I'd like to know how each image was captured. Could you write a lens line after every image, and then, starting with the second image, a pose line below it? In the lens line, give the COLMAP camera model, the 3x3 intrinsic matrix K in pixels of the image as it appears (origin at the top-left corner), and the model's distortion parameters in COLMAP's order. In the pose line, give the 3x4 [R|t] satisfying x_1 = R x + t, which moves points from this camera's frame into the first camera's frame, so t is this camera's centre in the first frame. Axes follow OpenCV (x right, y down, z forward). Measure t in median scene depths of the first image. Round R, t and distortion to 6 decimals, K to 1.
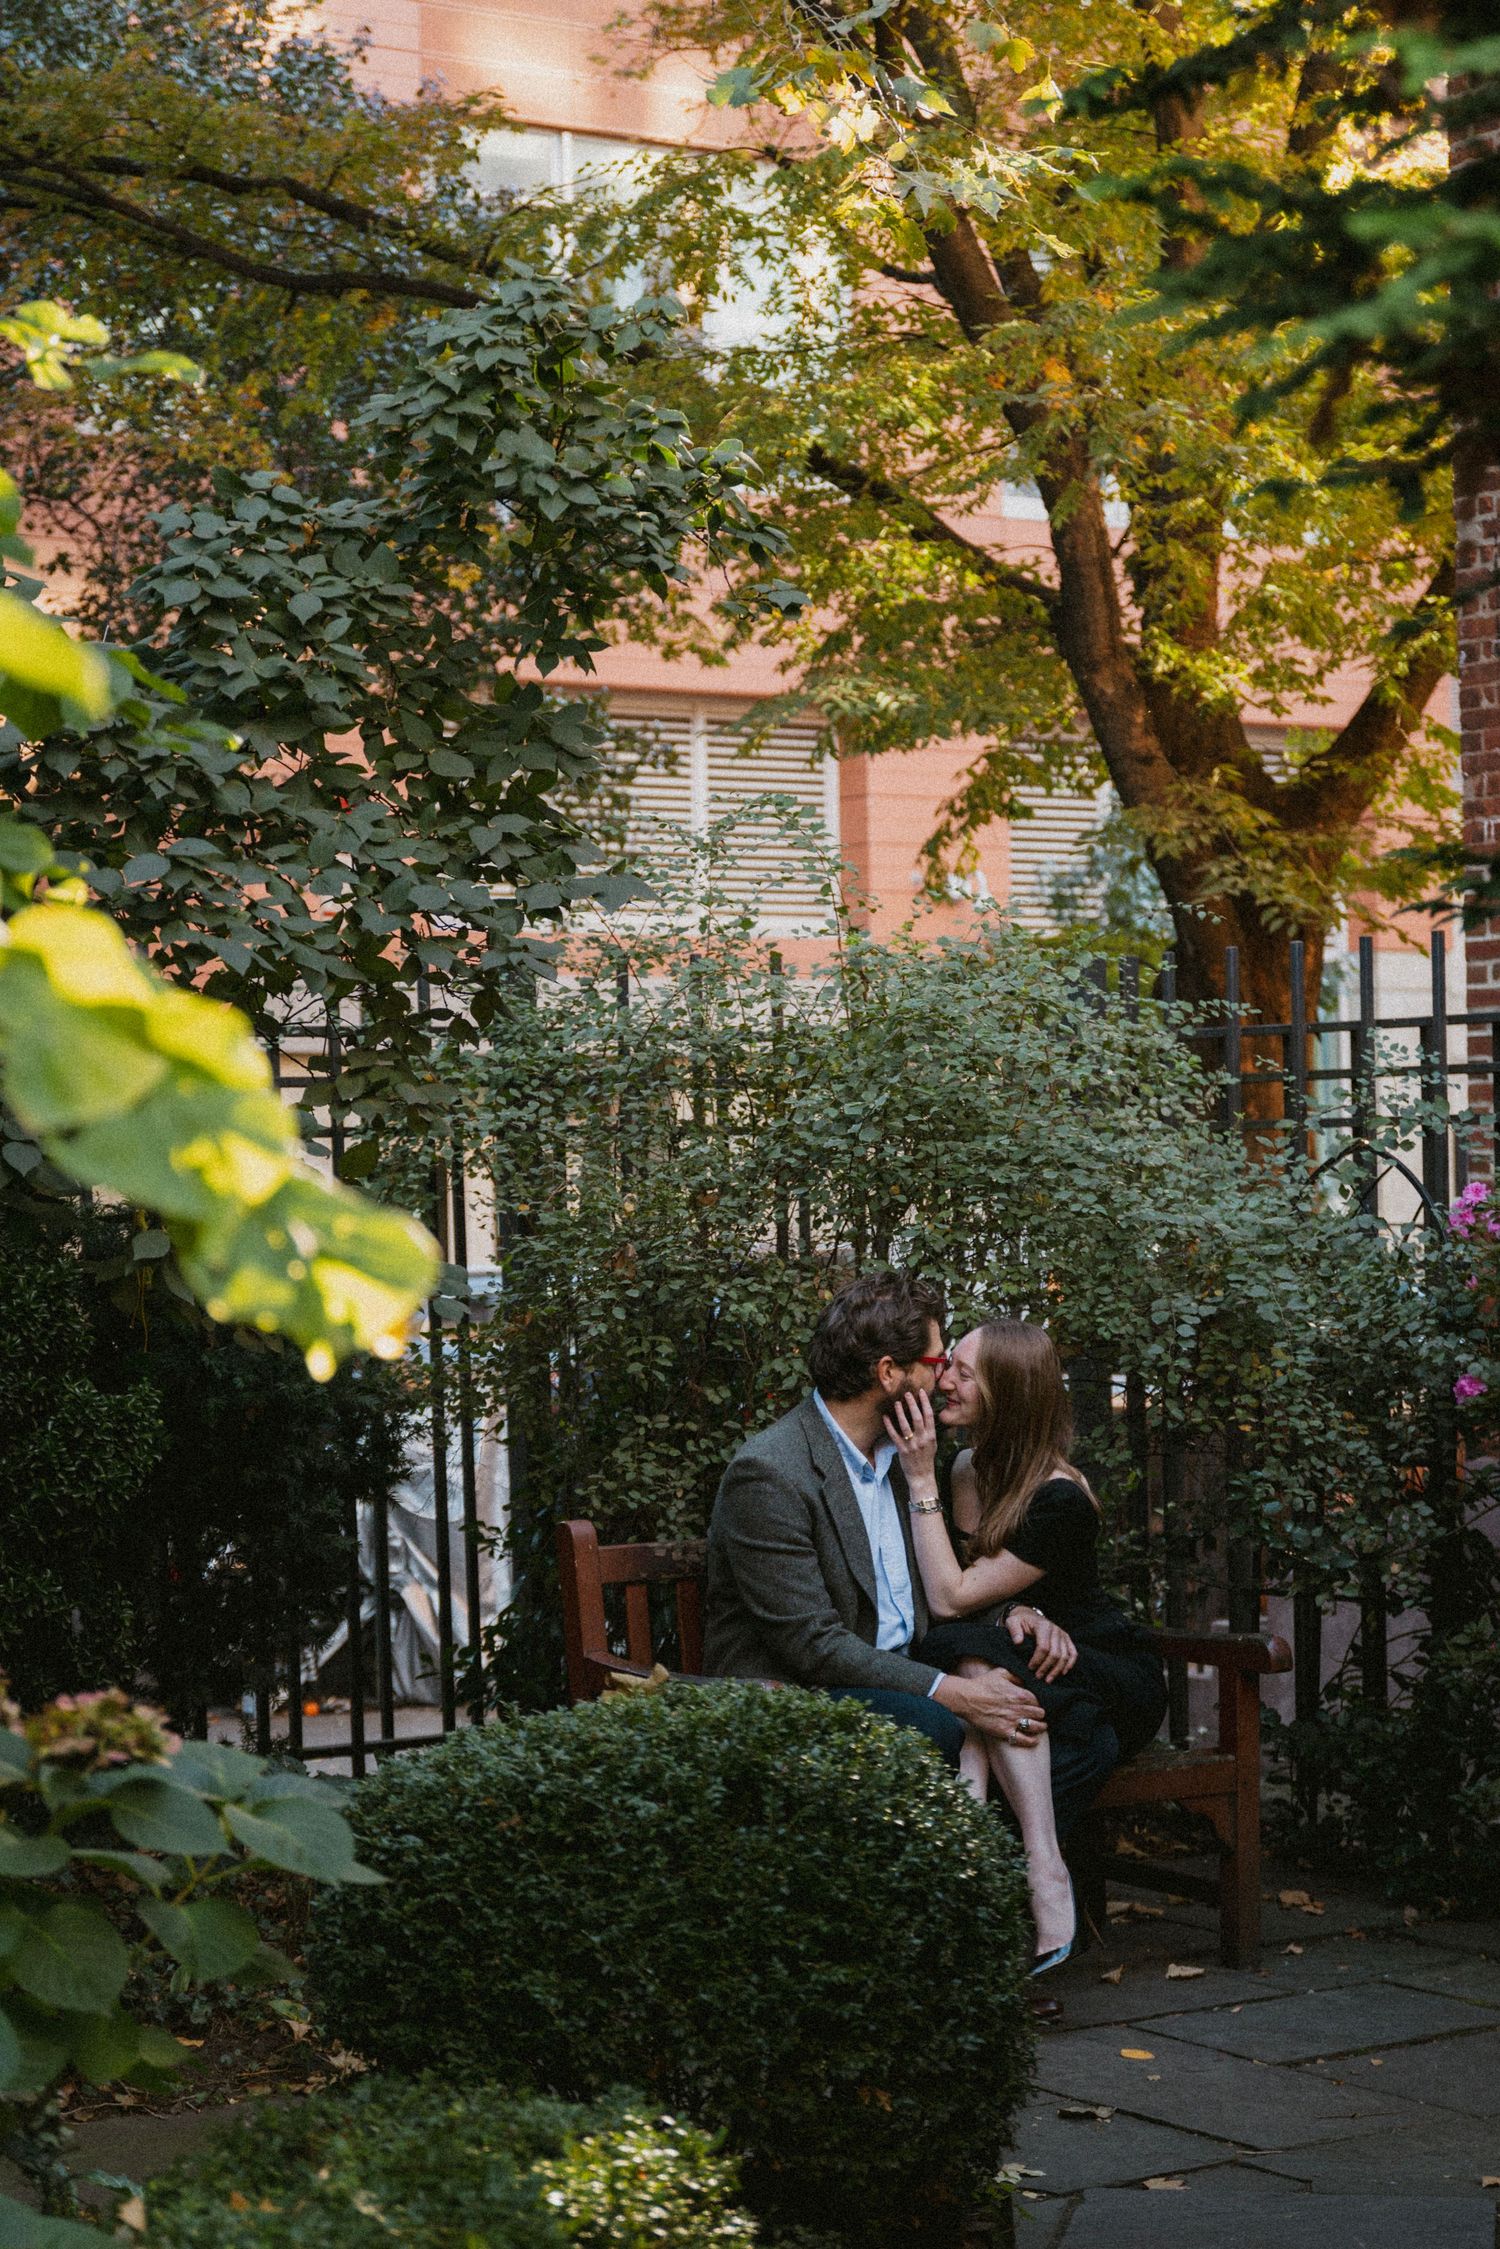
lens RADIAL K [[4109.8, 0, 750.0], [0, 4109.8, 1124.5], [0, 0, 1]] dist [0.014433, 4.538277]
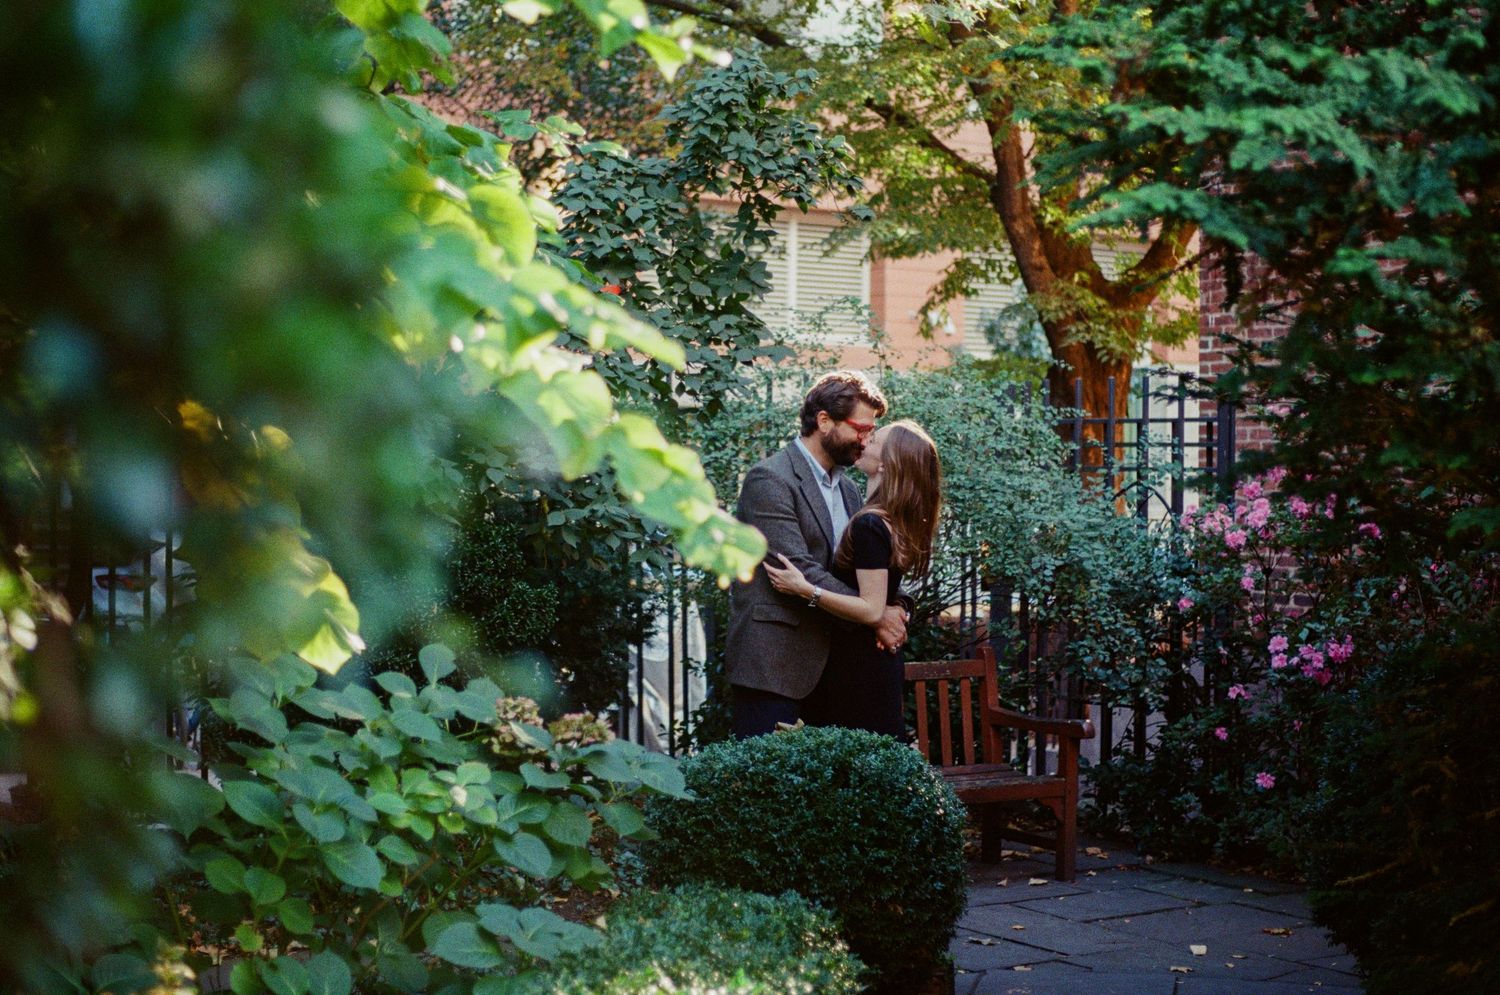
lens RADIAL K [[2741.1, 0, 751.2], [0, 2741.1, 453.1], [0, 0, 1]] dist [0.014433, 4.538277]
pose [[0.999592, 0.027016, -0.009259, -0.029457], [-0.026904, 0.999566, 0.011993, -0.020573], [0.009579, -0.011739, 0.999885, -0.348862]]
